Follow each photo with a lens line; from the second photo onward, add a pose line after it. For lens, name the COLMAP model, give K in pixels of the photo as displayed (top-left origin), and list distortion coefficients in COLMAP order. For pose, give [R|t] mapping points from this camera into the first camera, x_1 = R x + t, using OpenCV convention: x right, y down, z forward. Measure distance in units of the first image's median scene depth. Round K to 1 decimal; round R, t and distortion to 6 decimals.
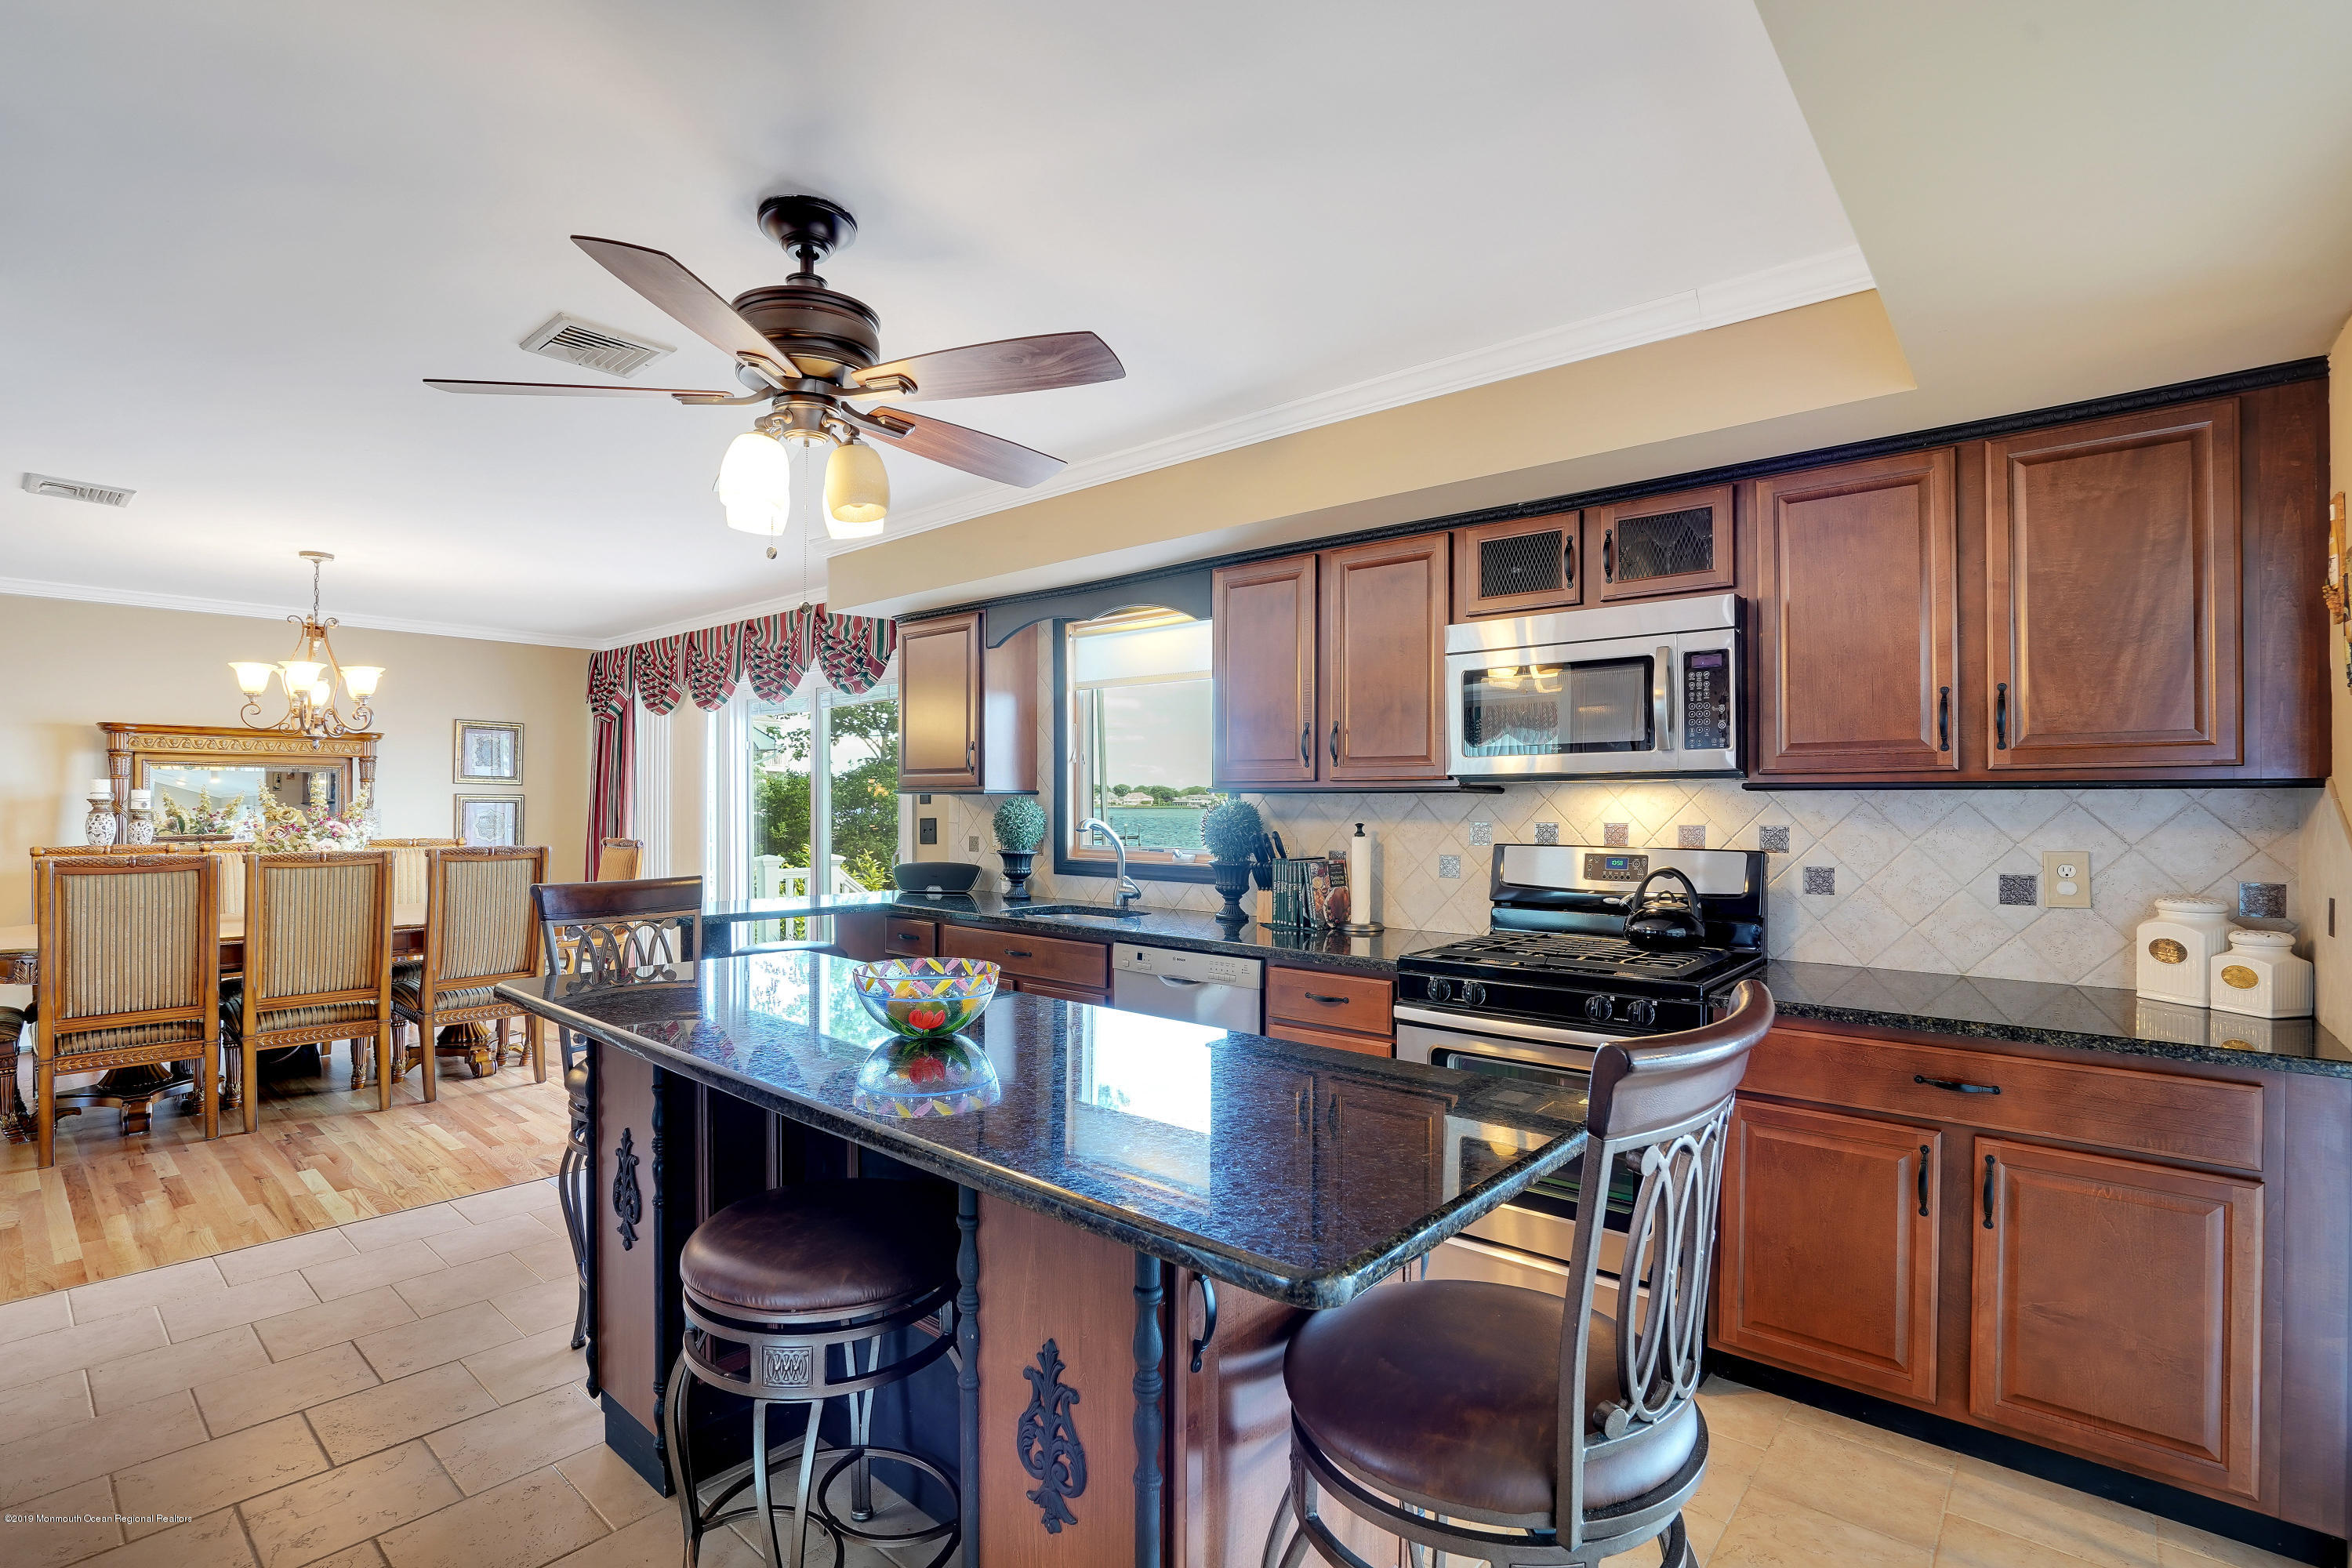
lens RADIAL K [[1113.2, 0, 1154.5], [0, 1113.2, 799.3], [0, 0, 1]] dist [-0.045214, 0.016568]
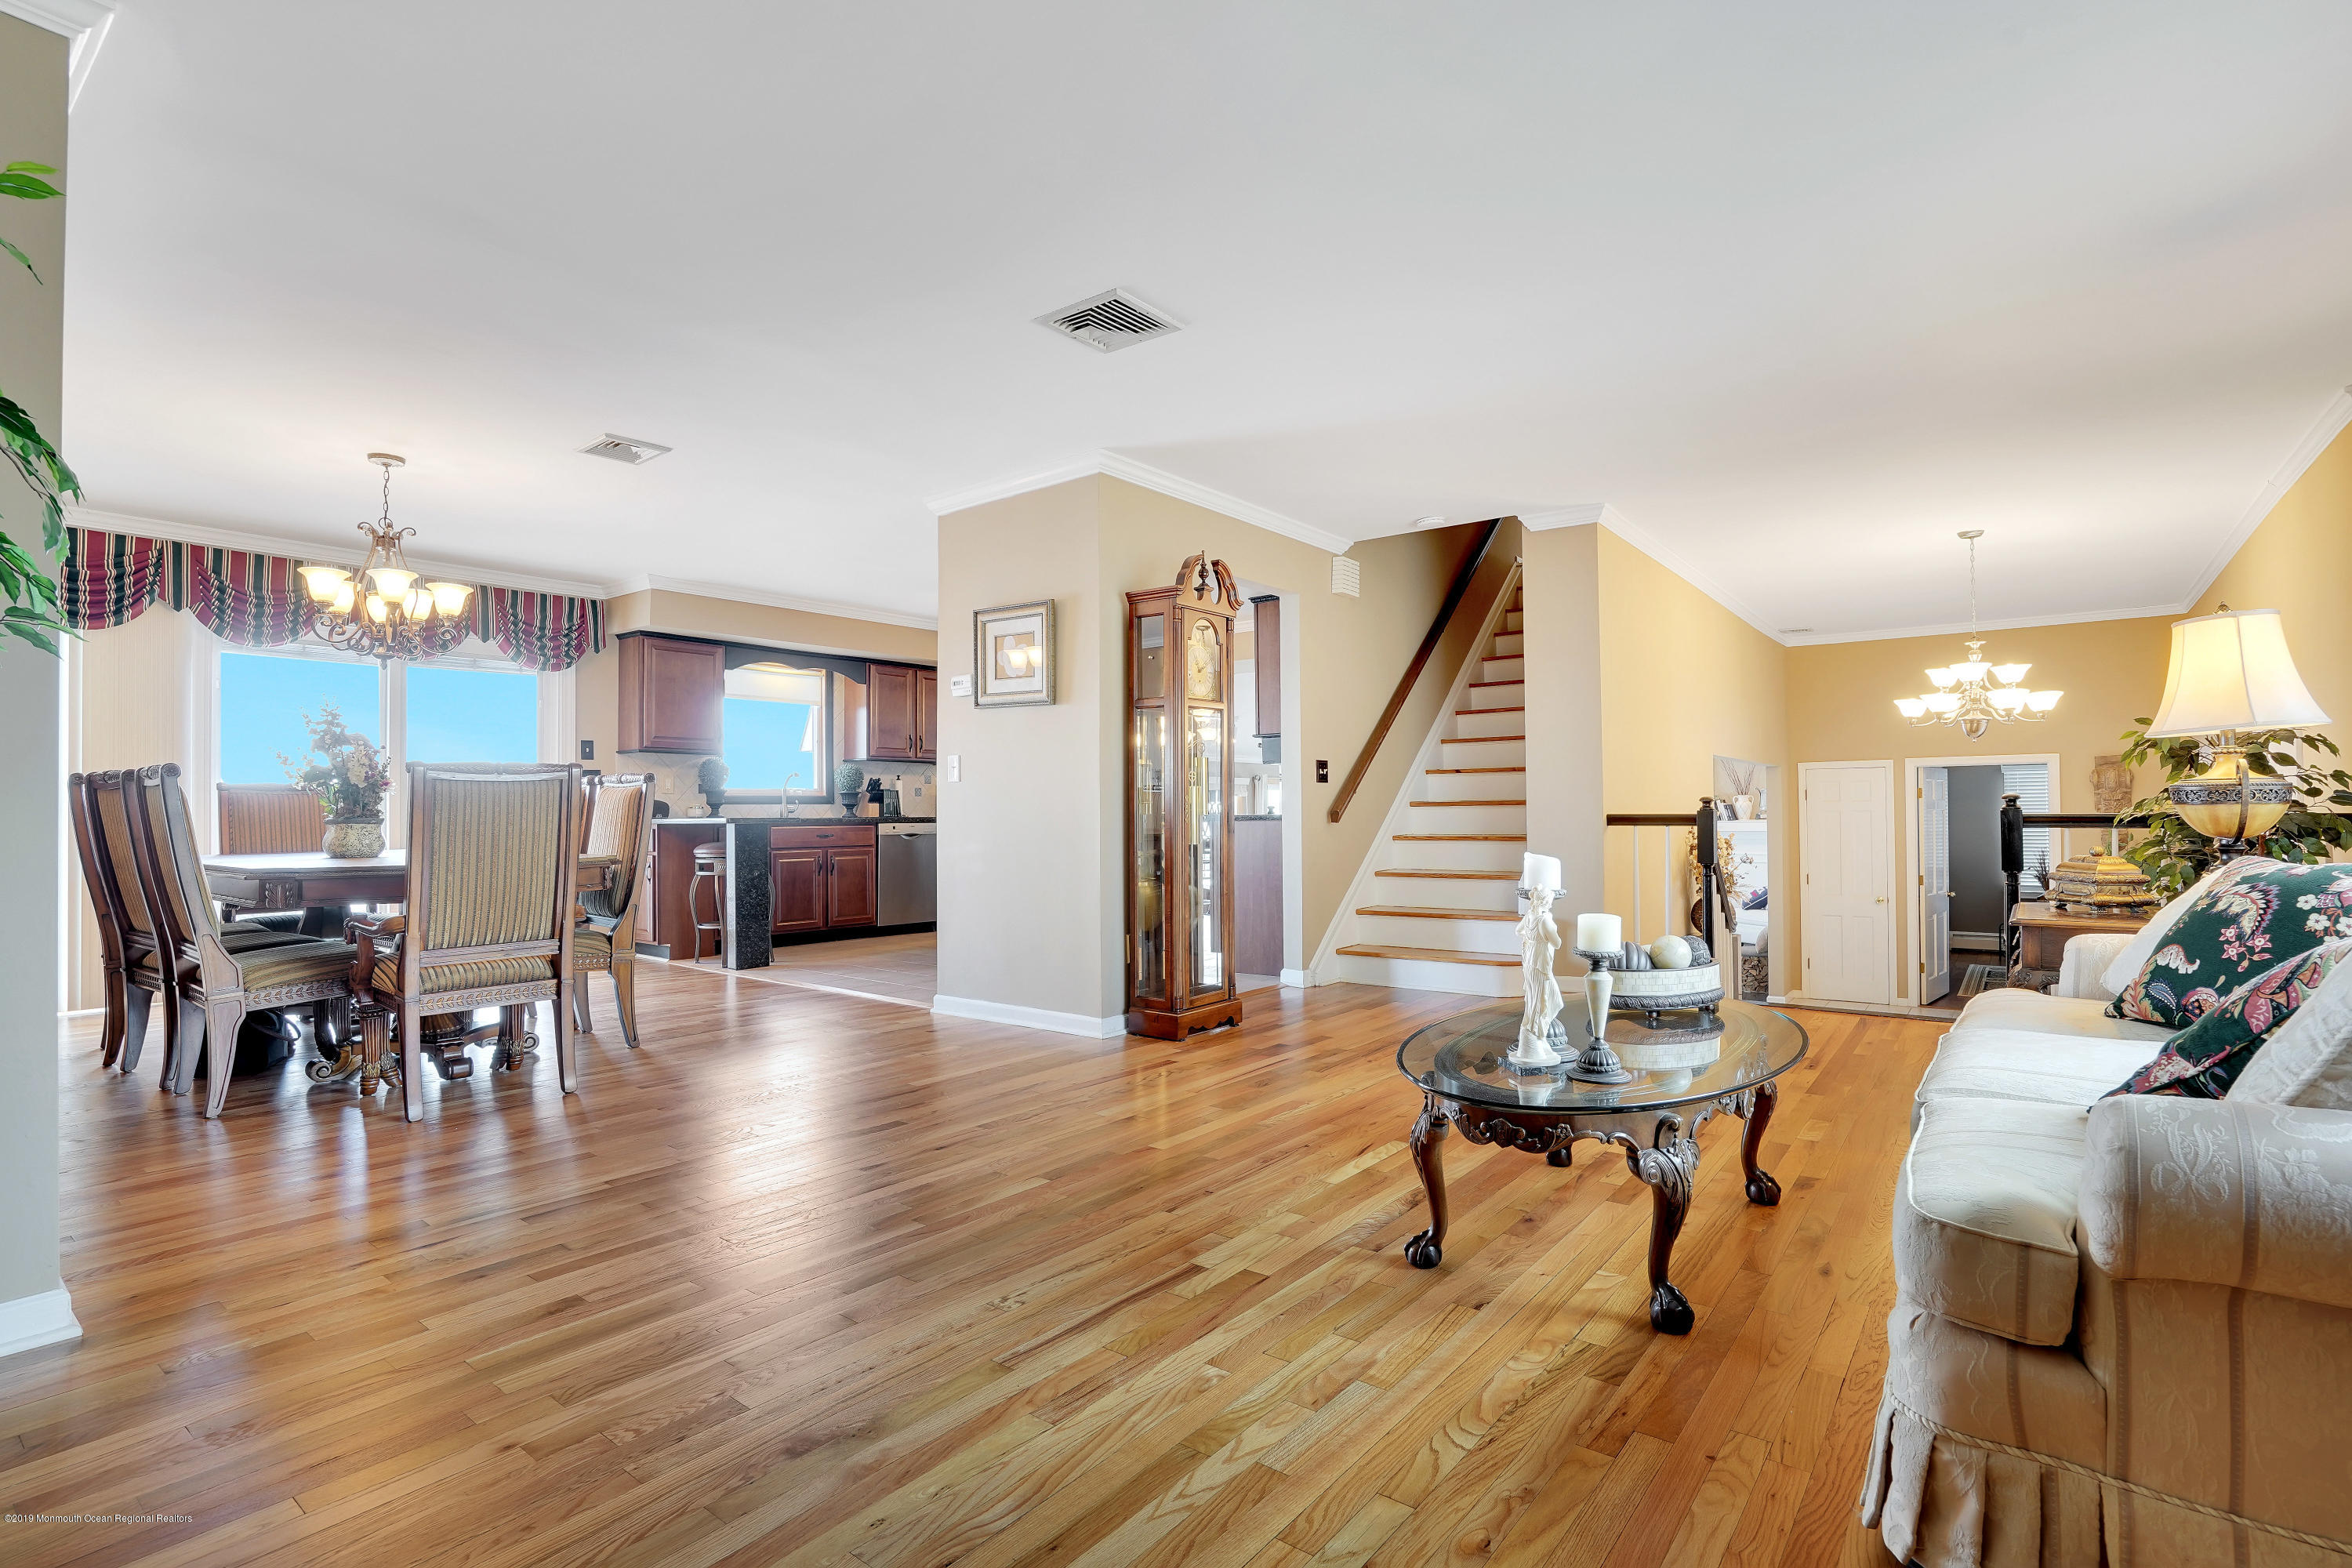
lens RADIAL K [[1113.2, 0, 1173.6], [0, 1113.2, 789.0], [0, 0, 1]] dist [-0.045214, 0.016568]
pose [[-0.075216, 0.020004, 0.996967, -2.381887], [0.006727, 0.999786, -0.019553, 0.107038], [-0.997145, 0.005236, -0.075334, 0.573648]]
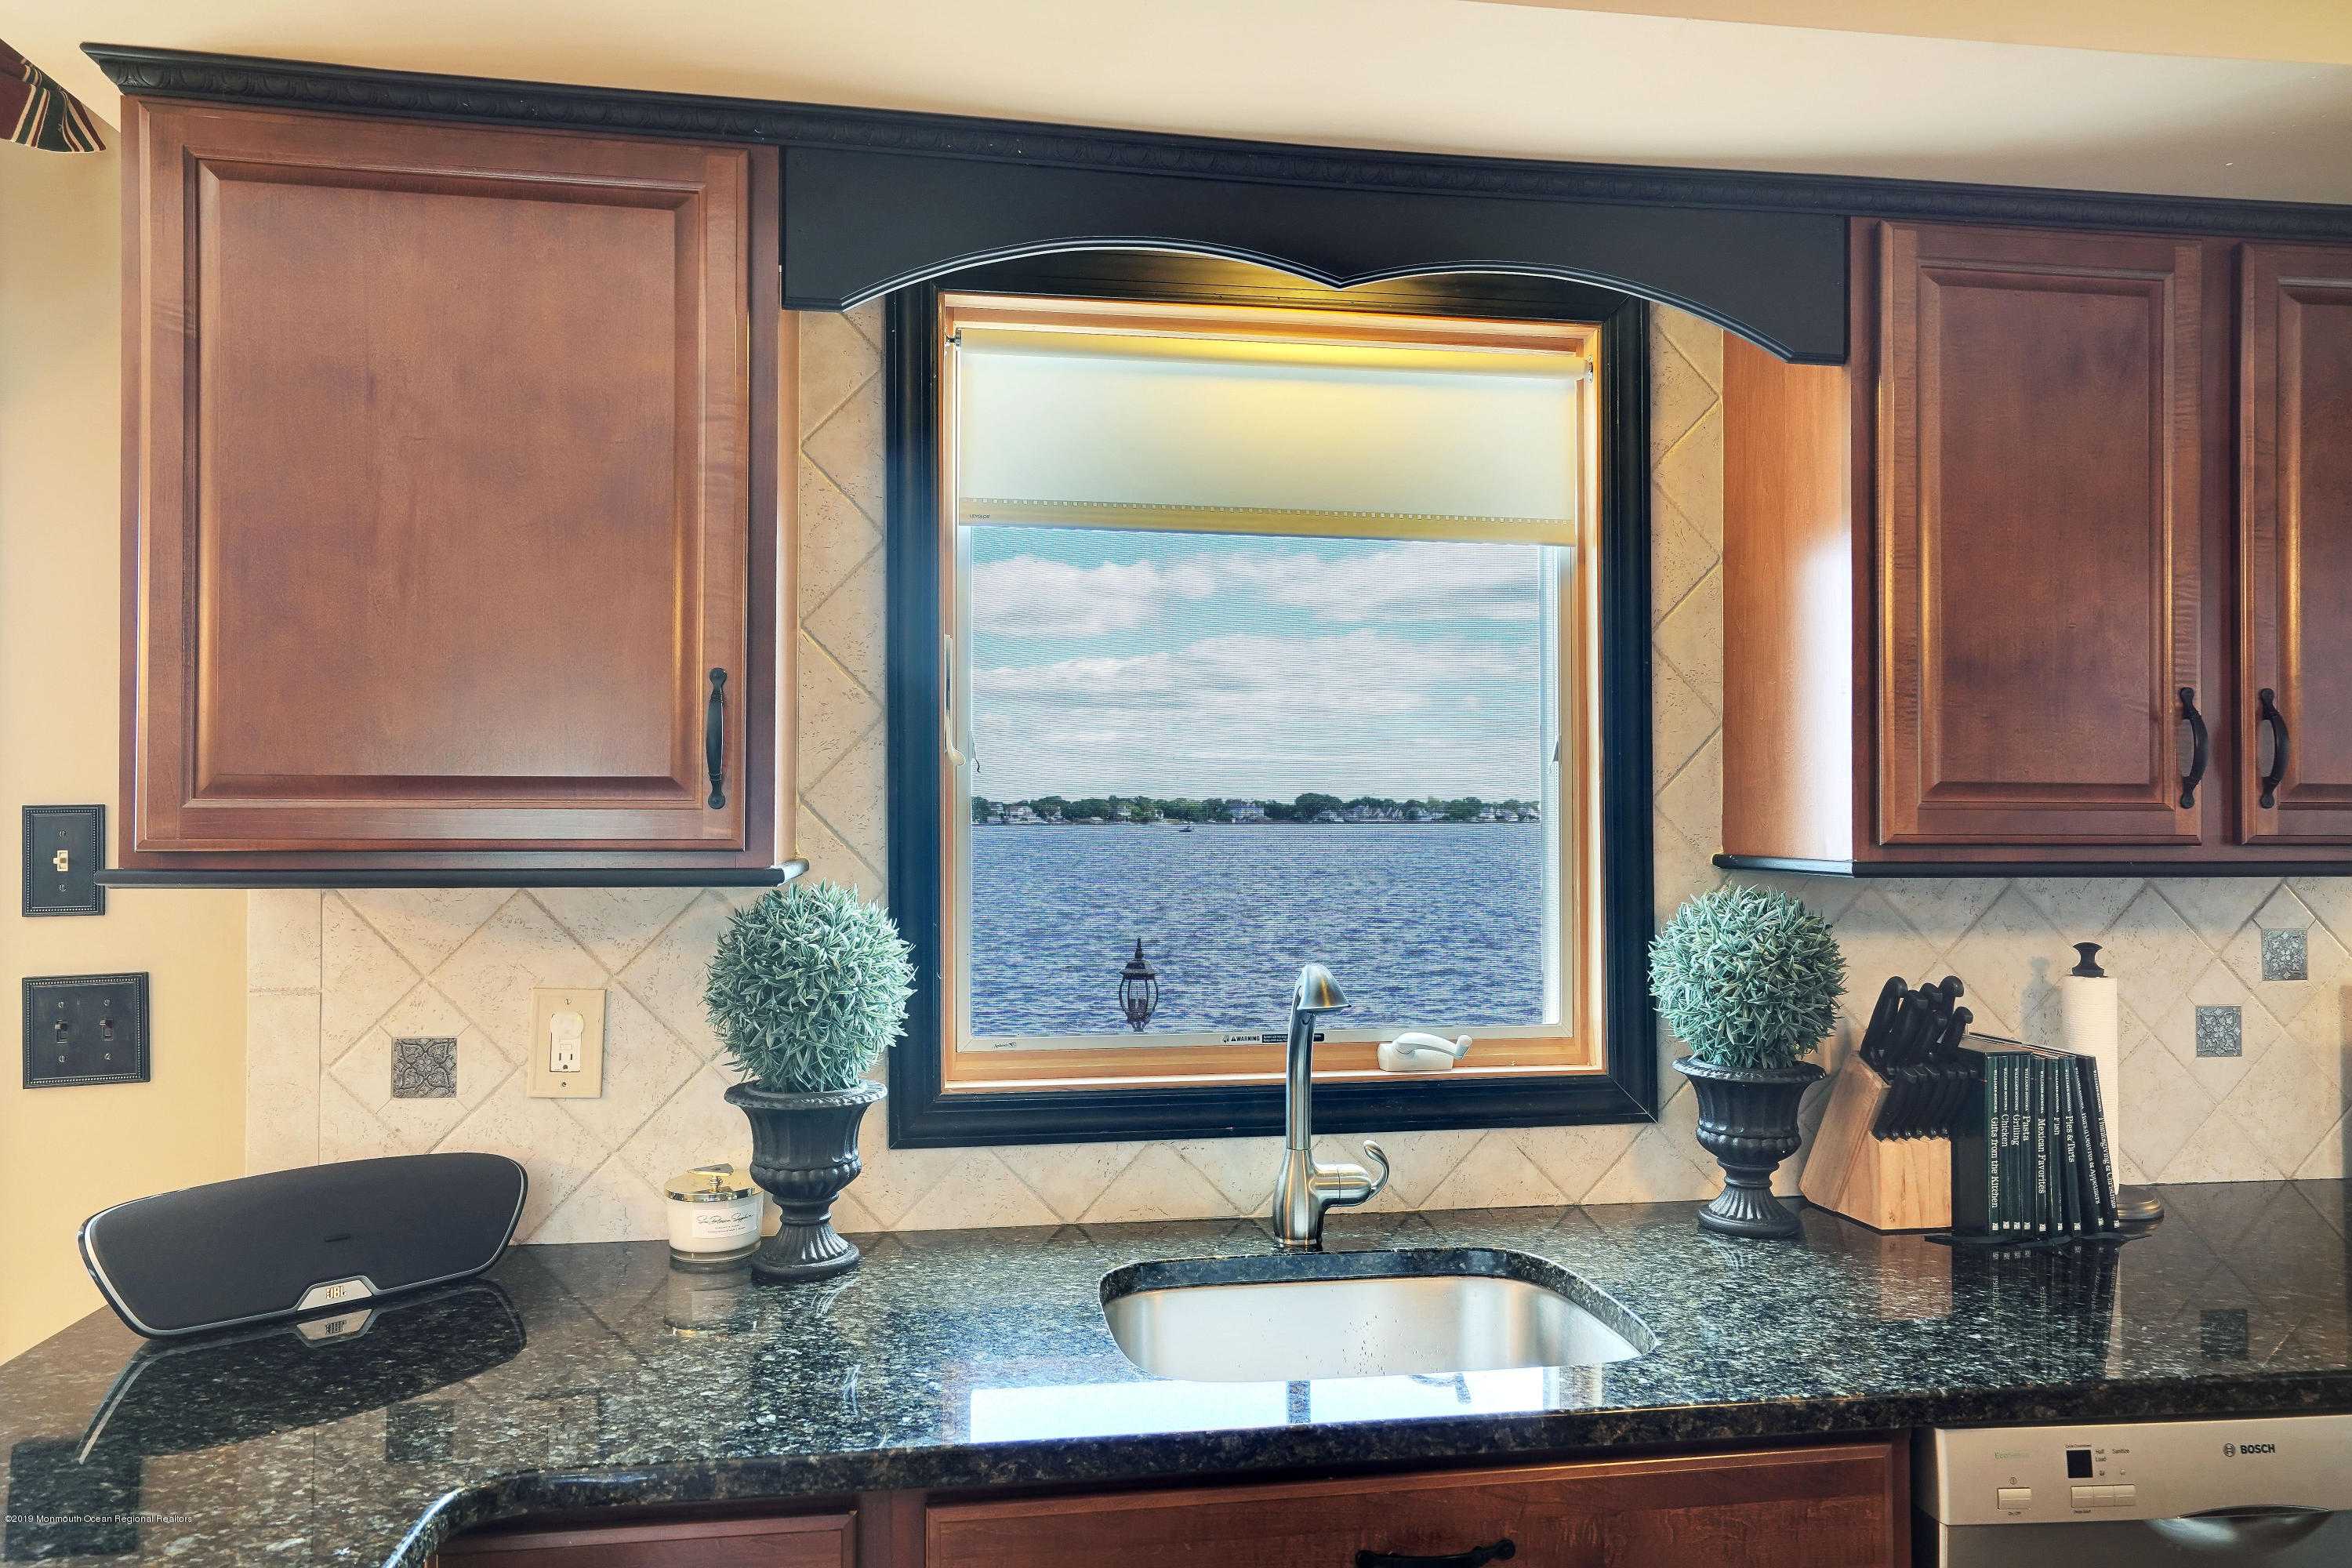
lens RADIAL K [[1539.5, 0, 1146.7], [0, 1539.5, 799.5], [0, 0, 1]] dist [0.002703, 0.009009]
pose [[0.633571, 0.005724, 0.773664, -0.470858], [0.000017, 0.999973, -0.007412, -0.026921], [-0.773685, 0.004709, 0.633553, 0.916107]]
